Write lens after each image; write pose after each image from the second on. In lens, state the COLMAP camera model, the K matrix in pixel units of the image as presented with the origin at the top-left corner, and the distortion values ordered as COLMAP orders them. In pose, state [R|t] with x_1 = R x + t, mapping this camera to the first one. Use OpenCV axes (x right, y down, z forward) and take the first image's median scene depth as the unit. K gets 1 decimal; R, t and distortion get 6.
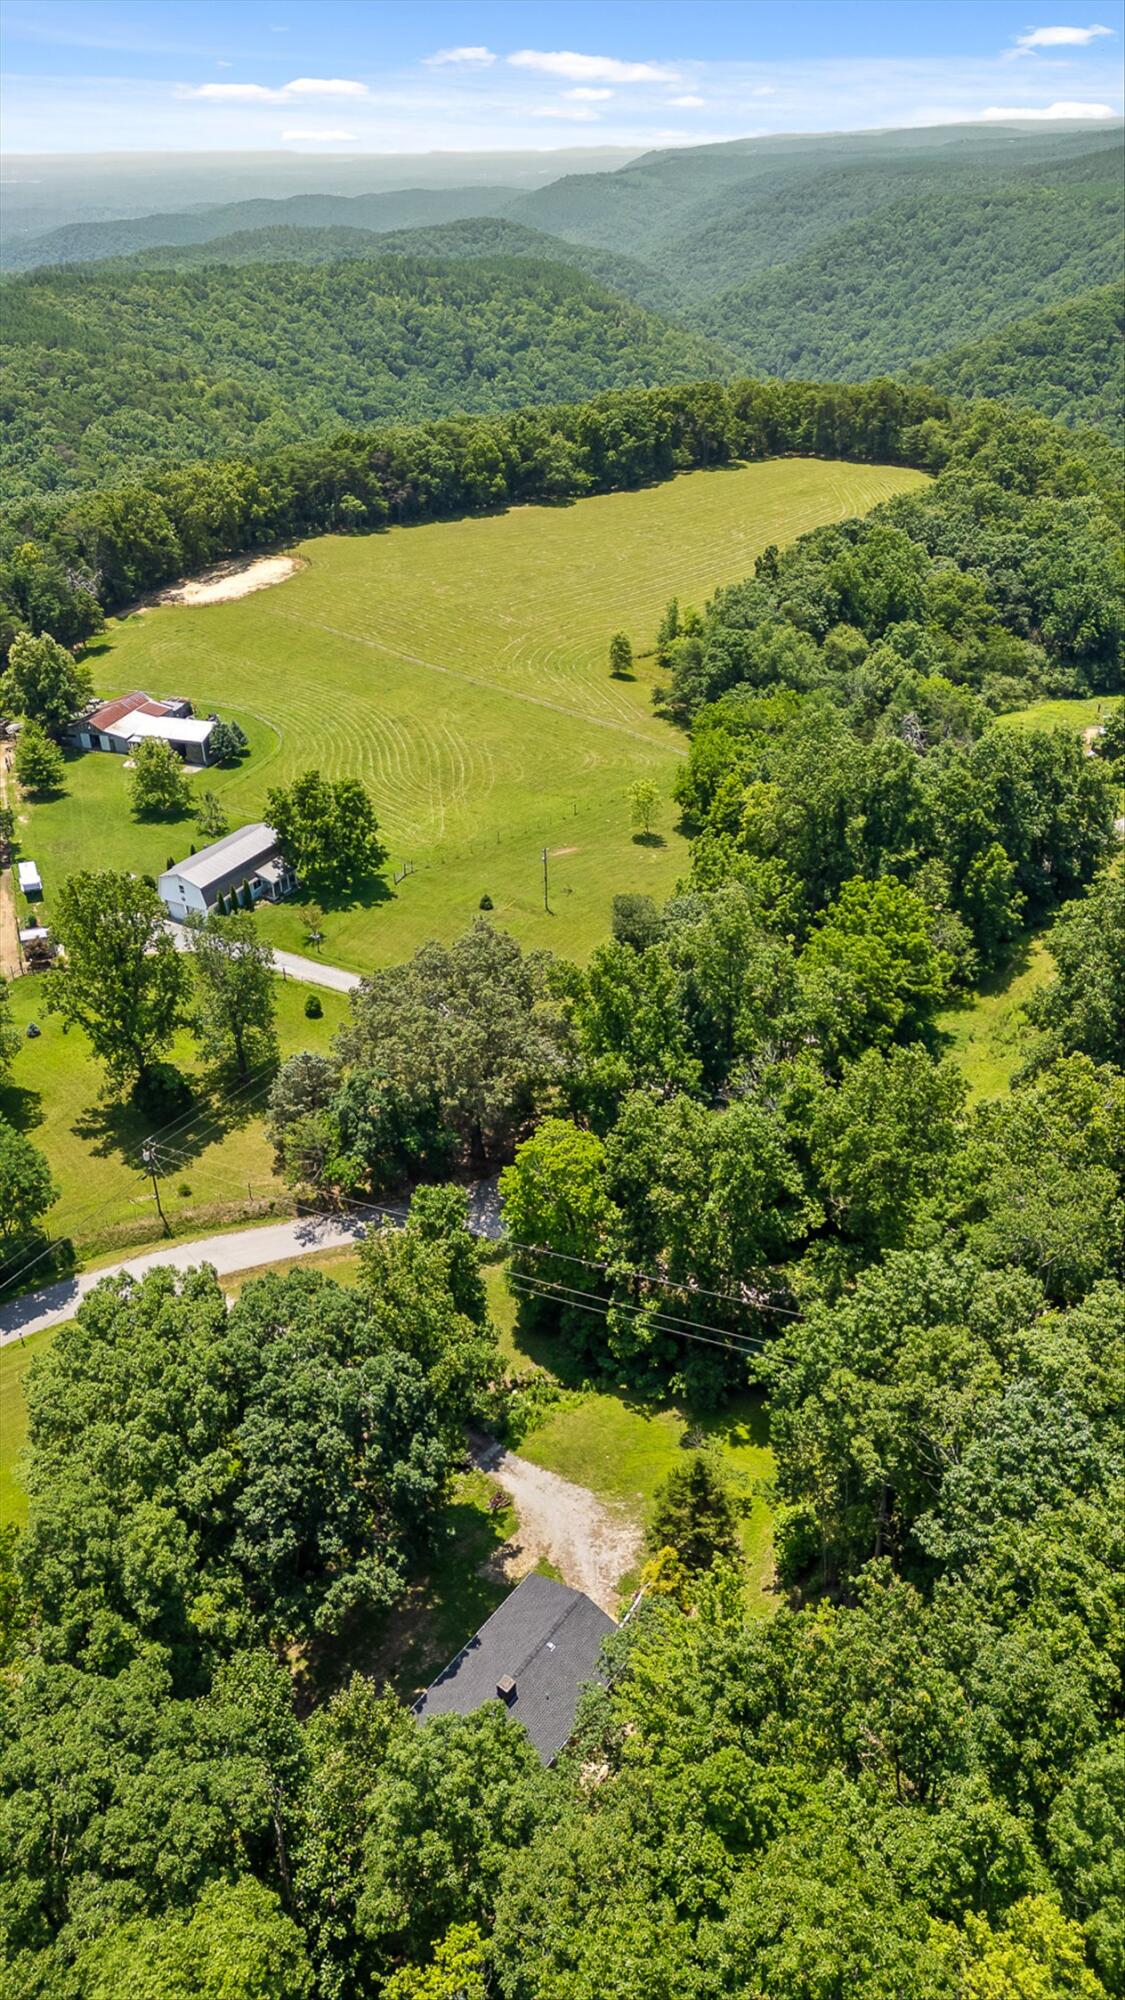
lens RADIAL K [[1408.4, 0, 562.5], [0, 1408.4, 1000.0], [0, 0, 1]] dist [0.078175, -0.084368]
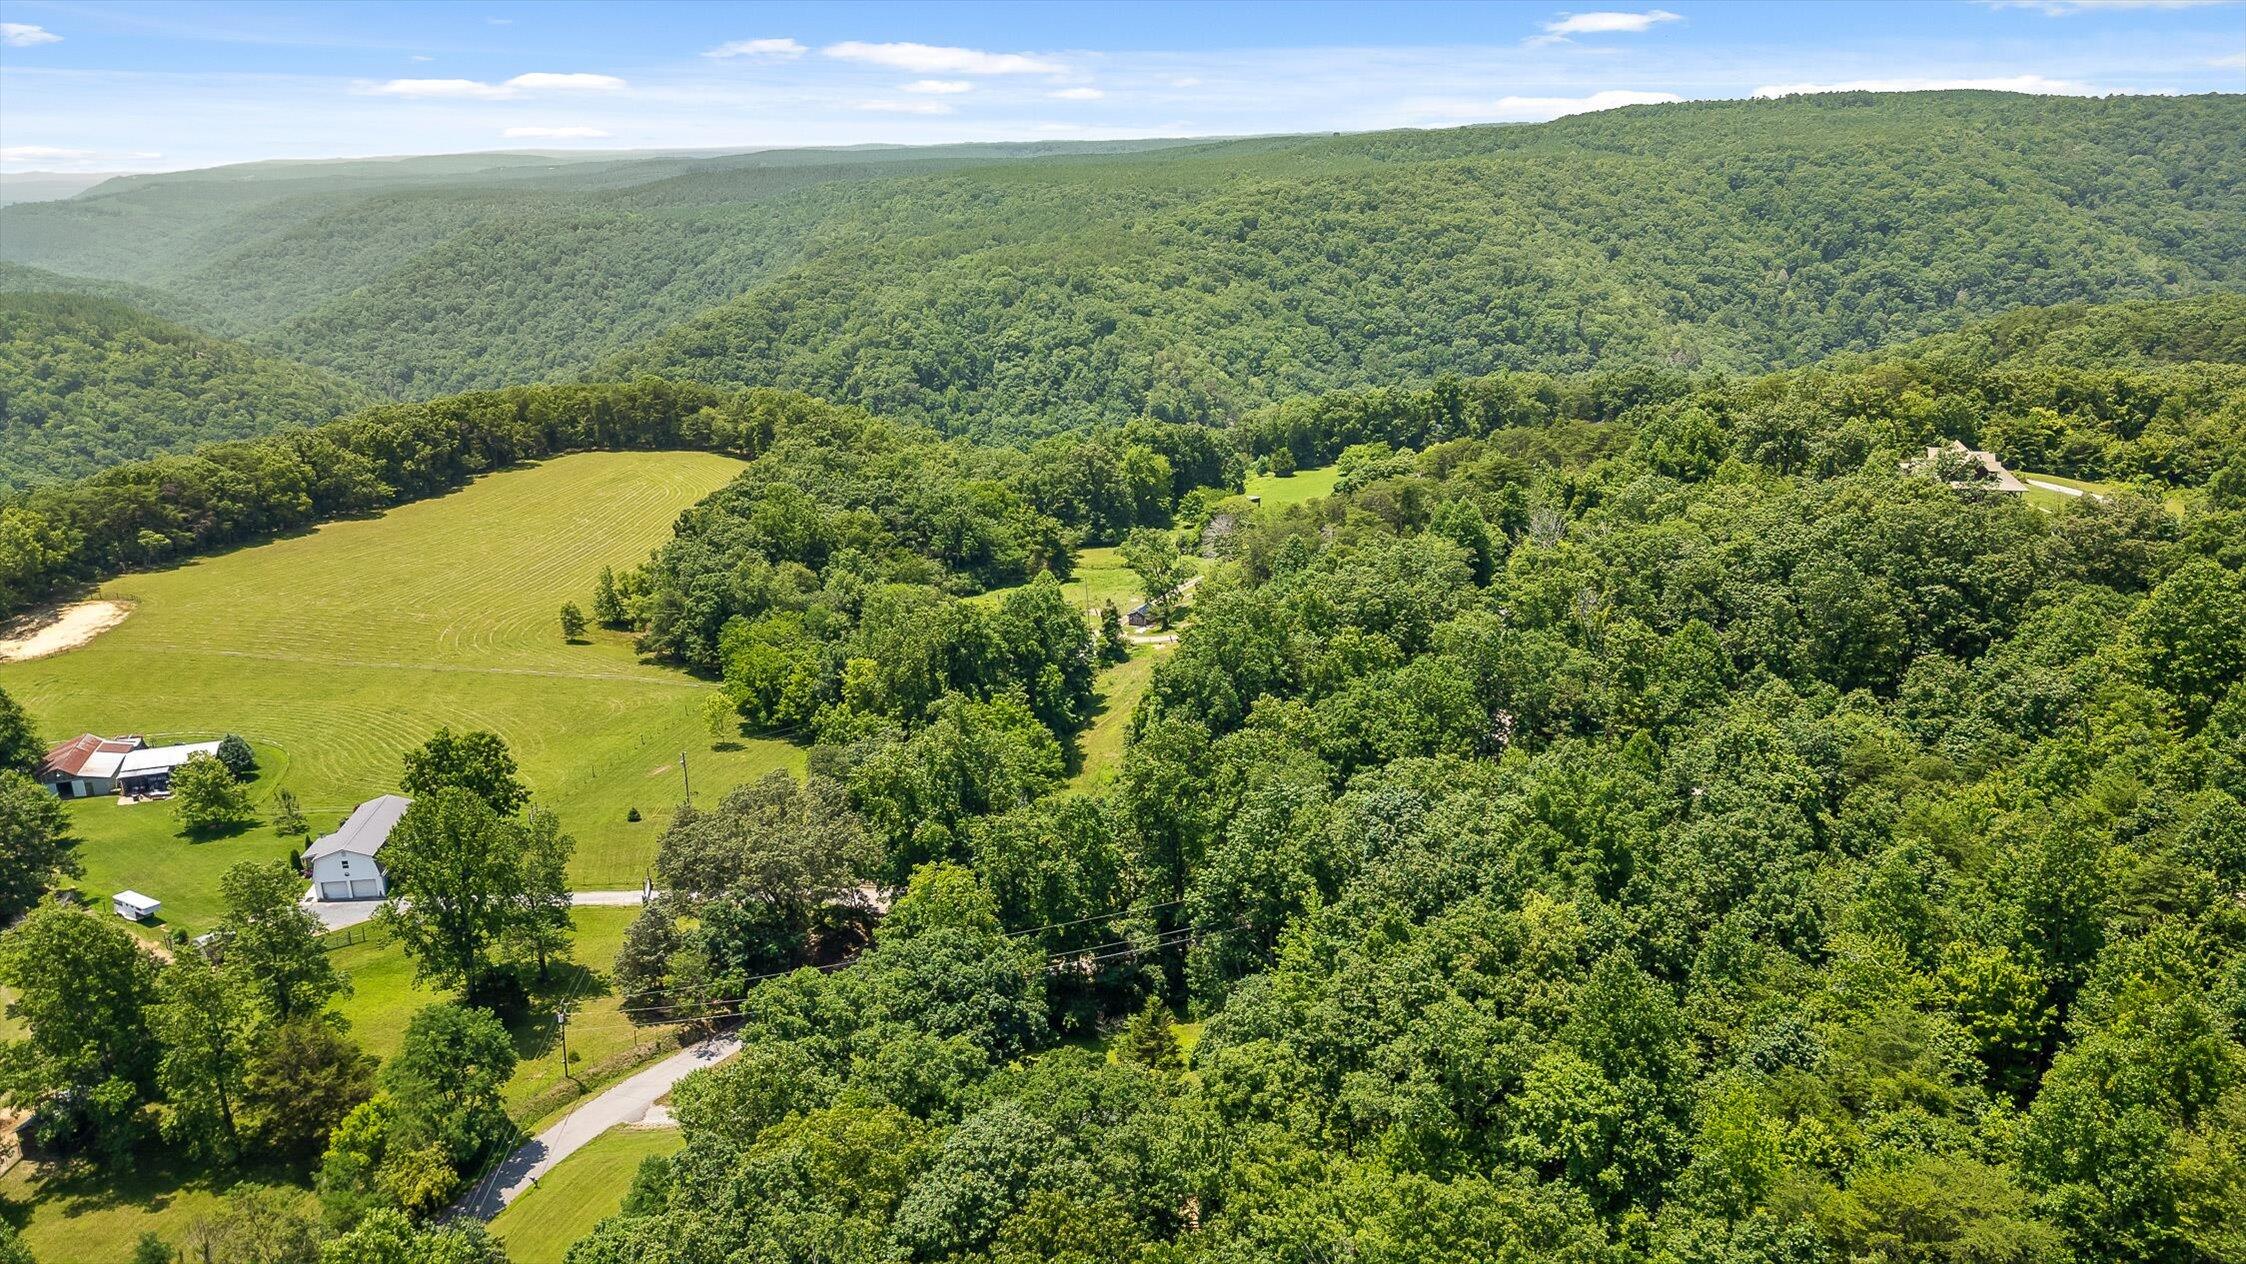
lens RADIAL K [[1581.7, 0, 1172.7], [0, 1581.7, 639.0], [0, 0, 1]] dist [0.078175, -0.084368]
pose [[0.804752, -0.169353, 0.568942, -0.214611], [0.306230, 0.939500, -0.153499, 0.064034], [-0.508525, 0.297756, 0.807925, -0.130472]]
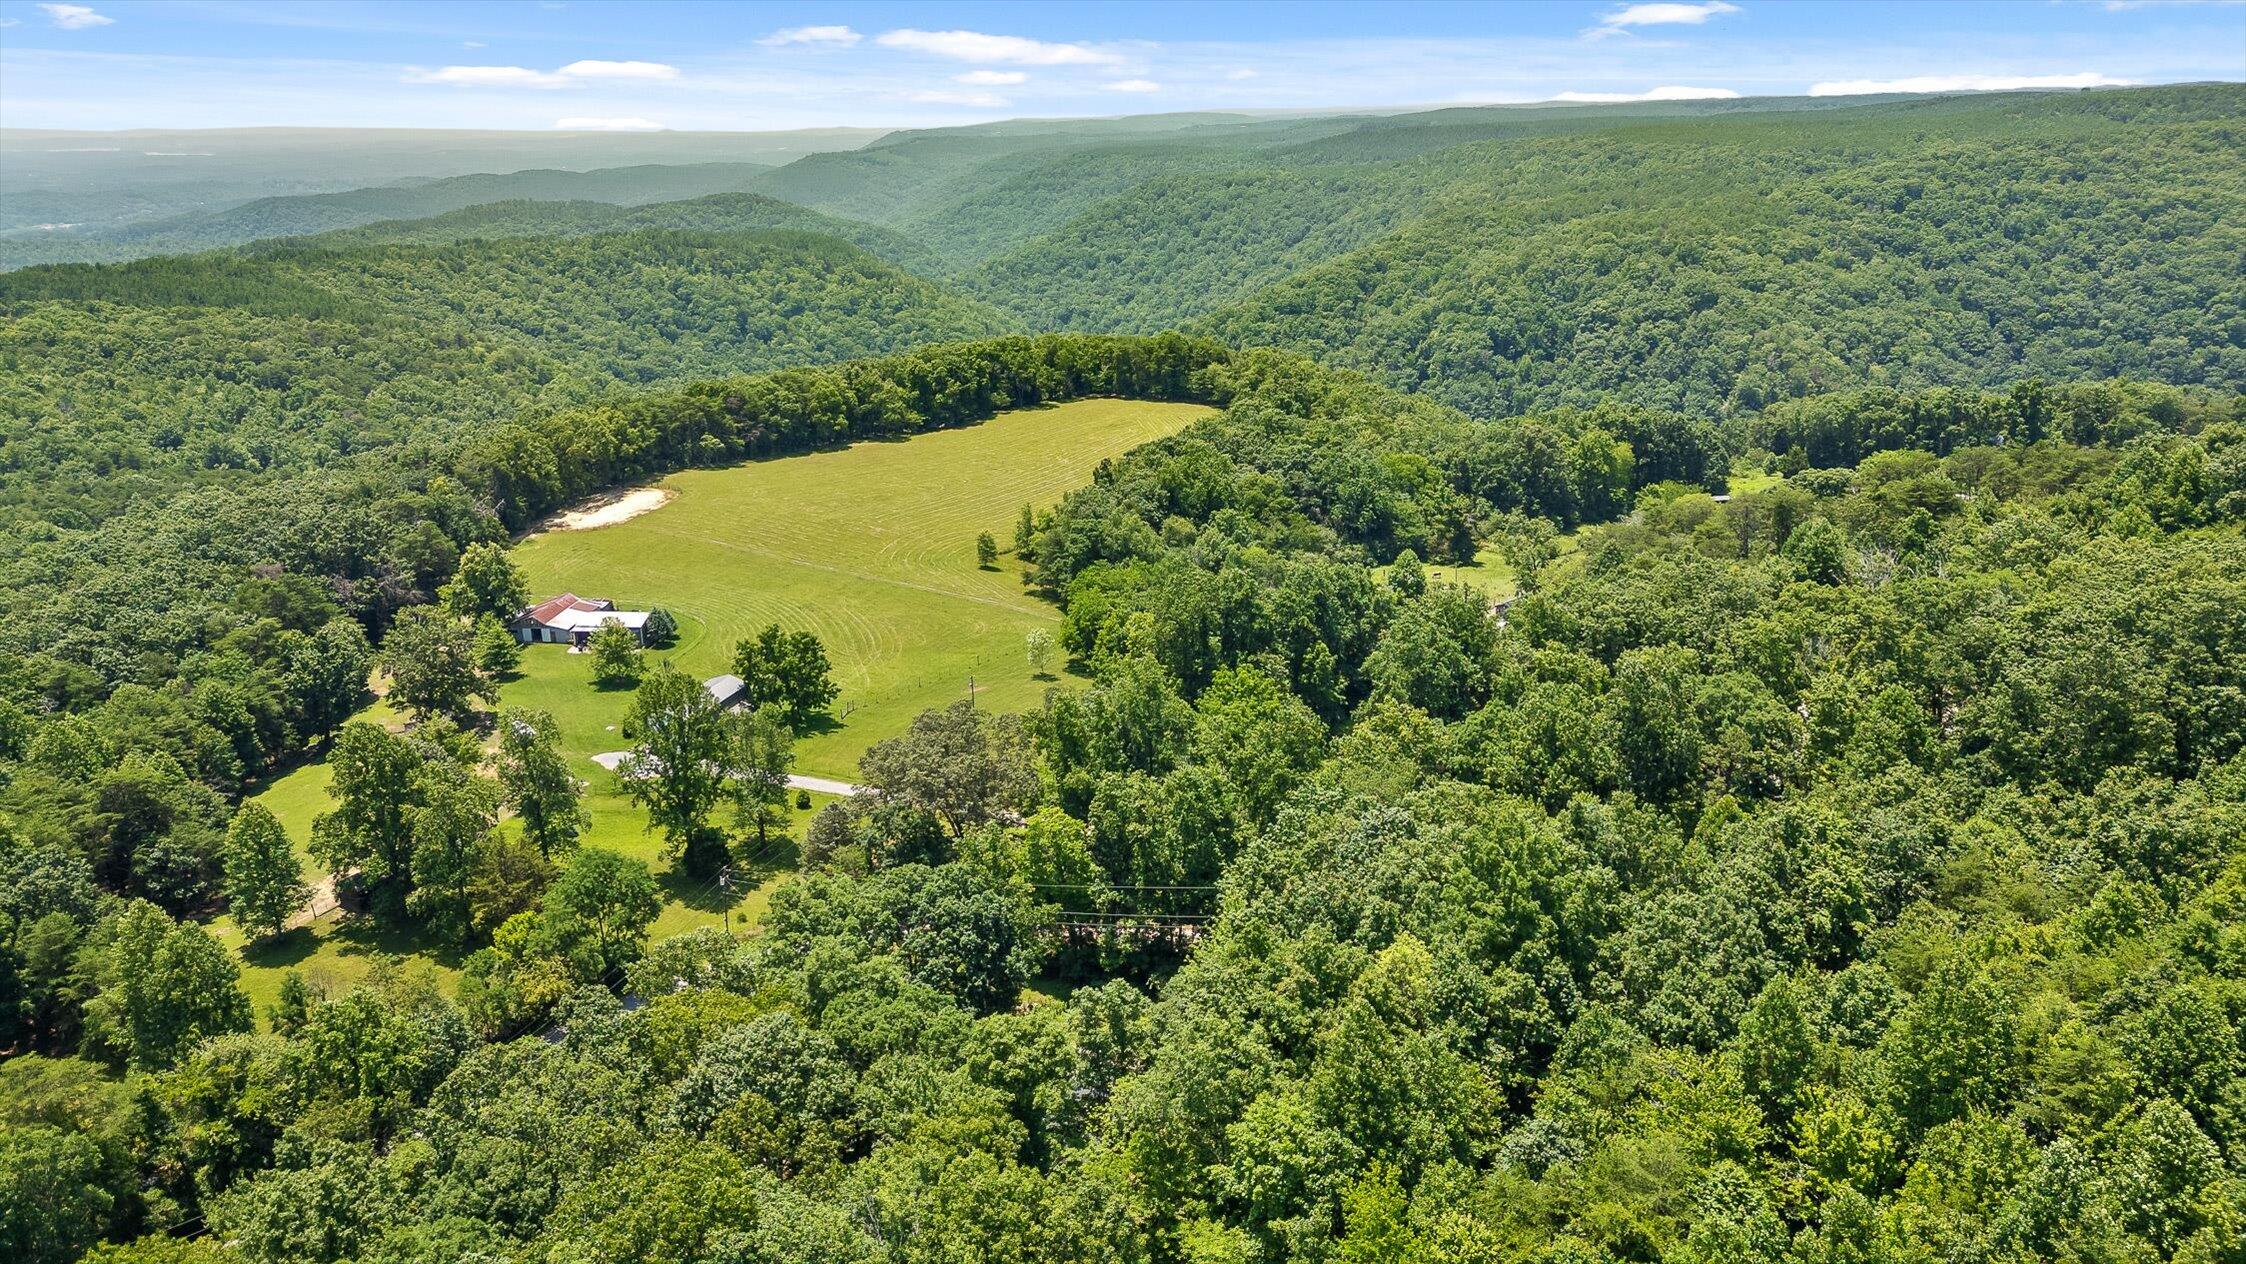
lens RADIAL K [[1600.5, 0, 1157.6], [0, 1600.5, 628.7], [0, 0, 1]] dist [0.092612, -0.141032]
pose [[0.977337, -0.056073, 0.204127, -0.072570], [0.102024, 0.969668, -0.222115, 0.095233], [-0.185481, 0.237907, 0.953413, -0.198313]]
